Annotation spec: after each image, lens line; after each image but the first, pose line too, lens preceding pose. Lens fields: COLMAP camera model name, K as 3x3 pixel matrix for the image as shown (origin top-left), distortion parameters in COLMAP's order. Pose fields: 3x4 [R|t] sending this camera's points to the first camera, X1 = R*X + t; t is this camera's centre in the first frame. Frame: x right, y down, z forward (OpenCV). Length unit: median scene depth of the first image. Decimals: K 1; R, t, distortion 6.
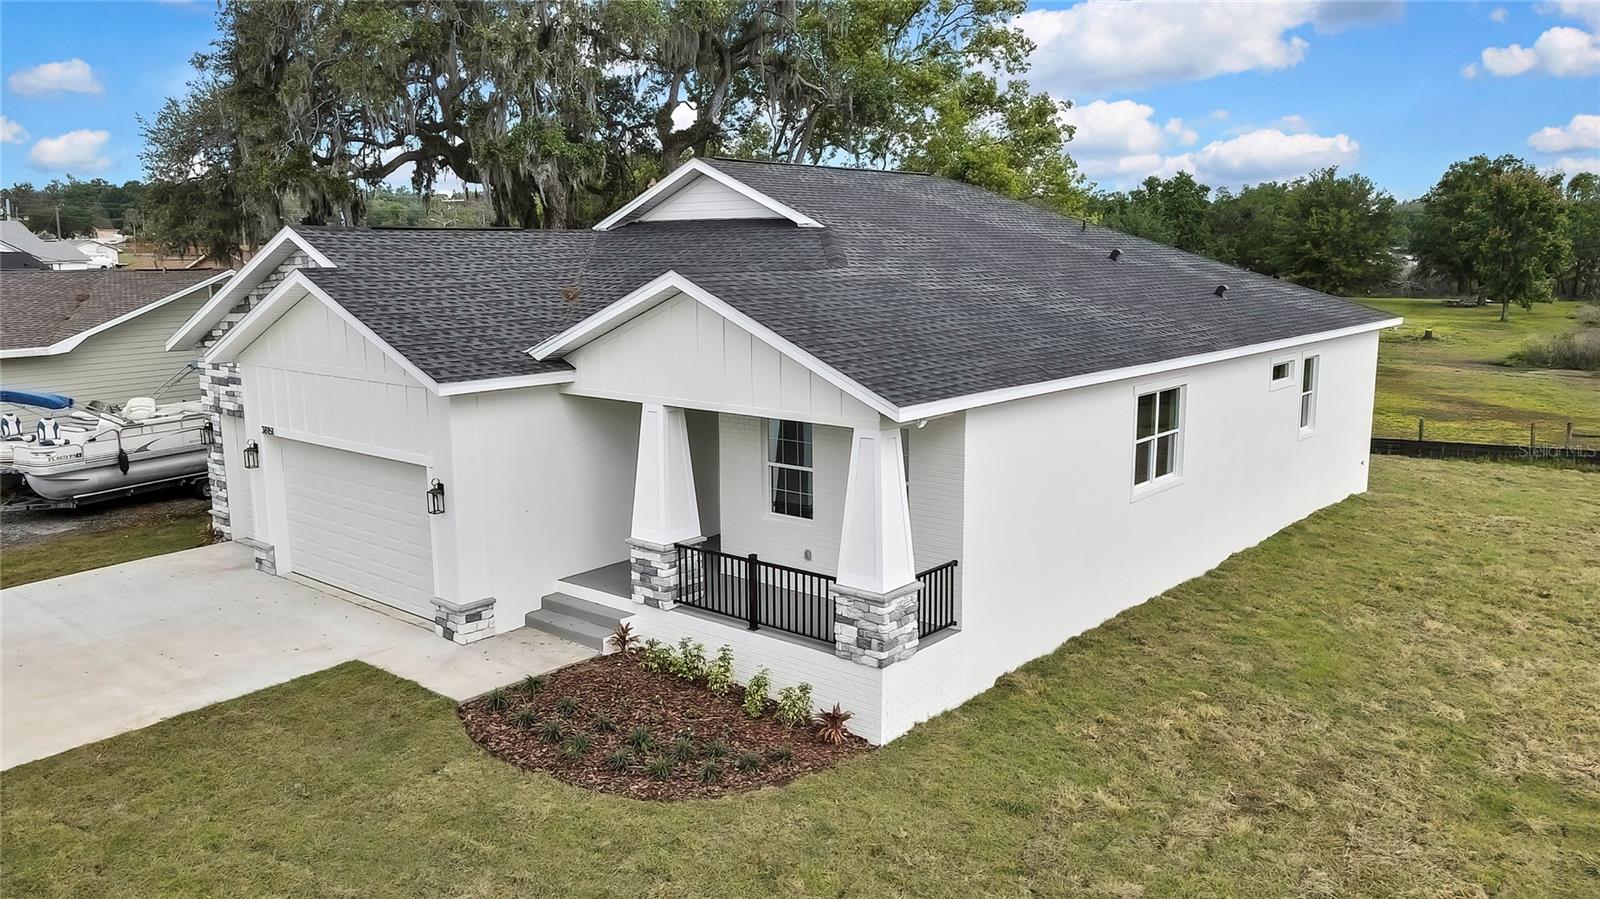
lens RADIAL K [[1181.7, 0, 800.0], [0, 1181.7, 449.5], [0, 0, 1]] dist [-0.010722, 0.046245]
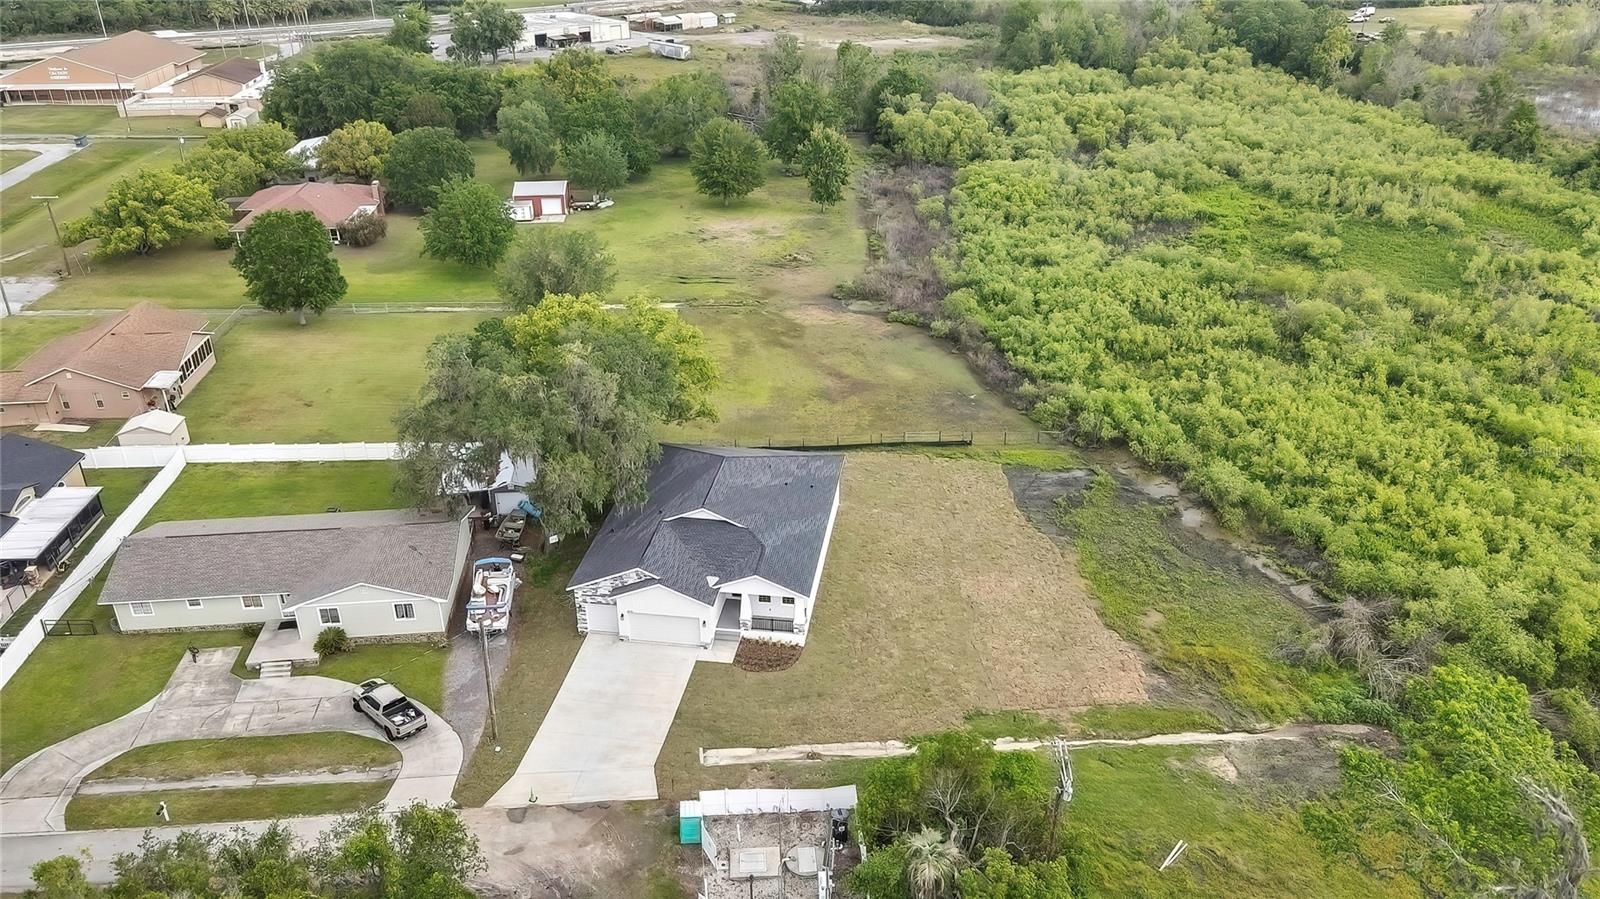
lens RADIAL K [[1181.7, 0, 800.0], [0, 1181.7, 449.5], [0, 0, 1]] dist [-0.010722, 0.046245]
pose [[0.847056, -0.238121, 0.475178, -2.109415], [0.090464, 0.945573, 0.312583, -2.107341], [-0.523748, -0.221788, 0.822495, -2.997148]]
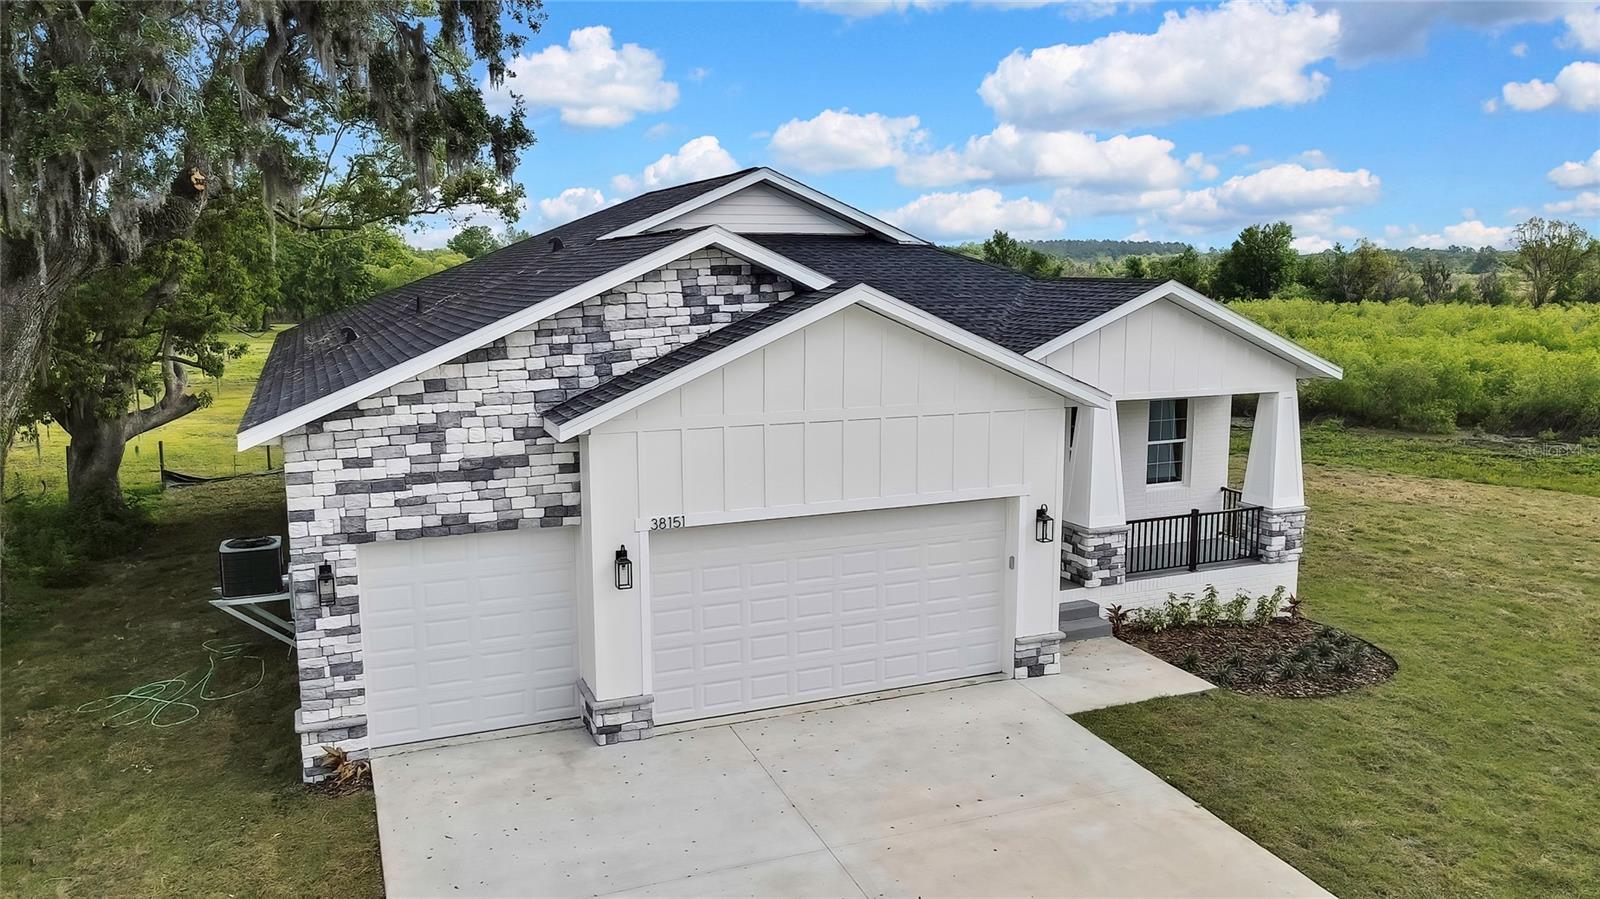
lens RADIAL K [[1181.7, 0, 800.0], [0, 1181.7, 449.5], [0, 0, 1]] dist [-0.010722, 0.046245]
pose [[0.449609, -0.129431, 0.883798, -1.240342], [0.153396, 0.985935, 0.066352, -0.111709], [-0.879955, 0.105739, 0.463139, 0.747126]]
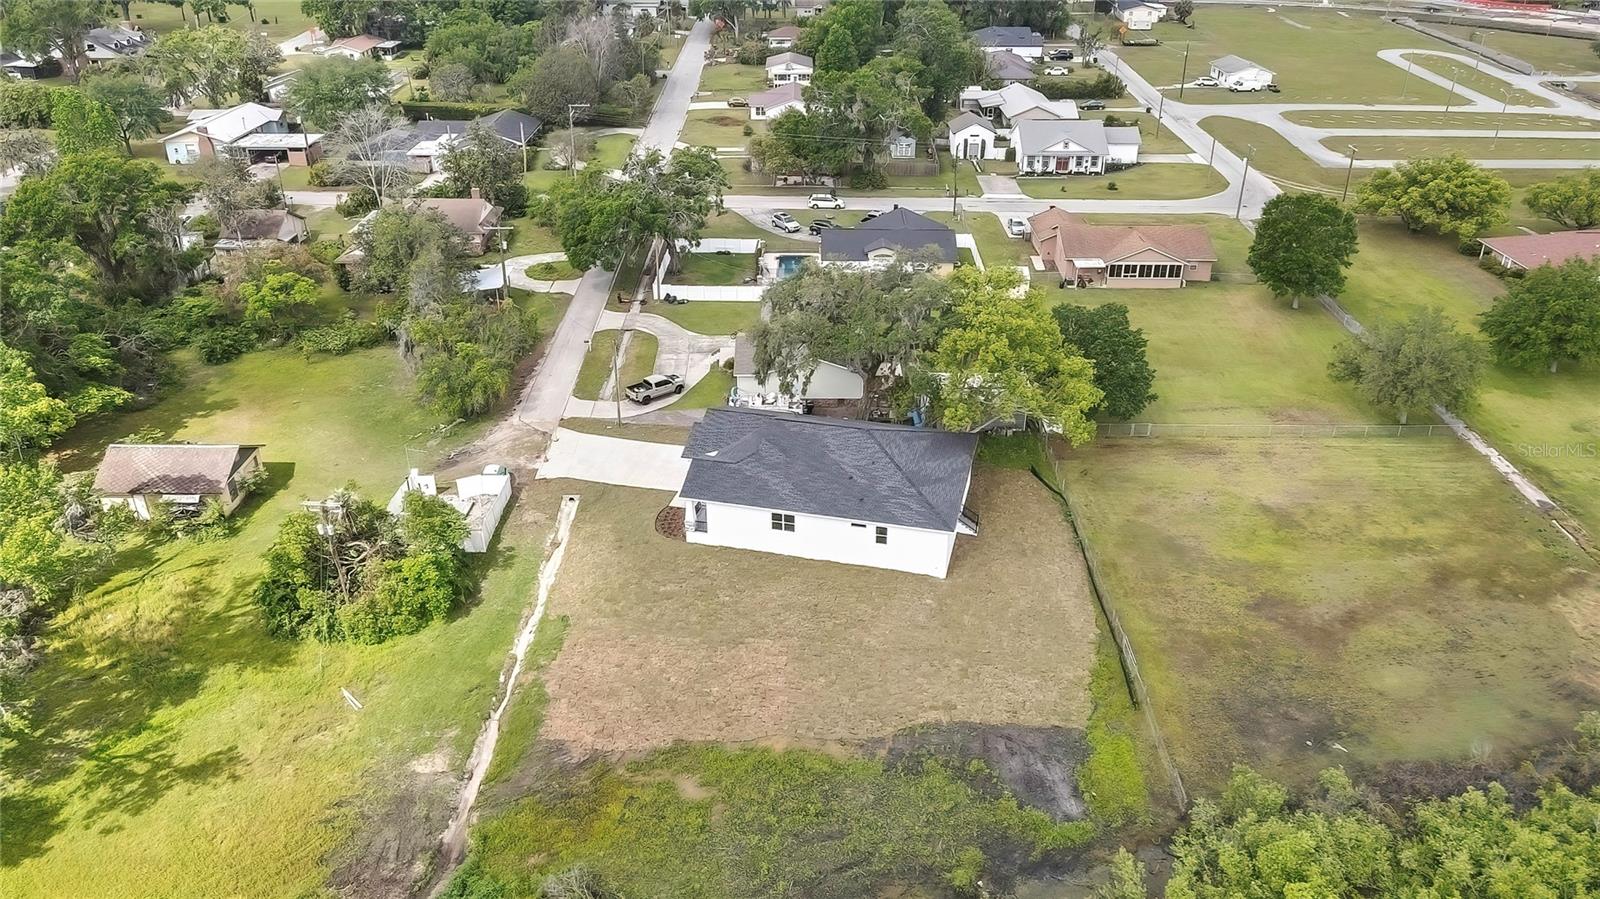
lens RADIAL K [[1181.7, 0, 800.0], [0, 1181.7, 449.5], [0, 0, 1]] dist [-0.010722, 0.046245]
pose [[0.448902, 0.419656, -0.788908, 4.565583], [-0.161561, 0.906428, 0.390239, -2.469487], [0.878854, -0.047722, 0.474698, -1.309327]]
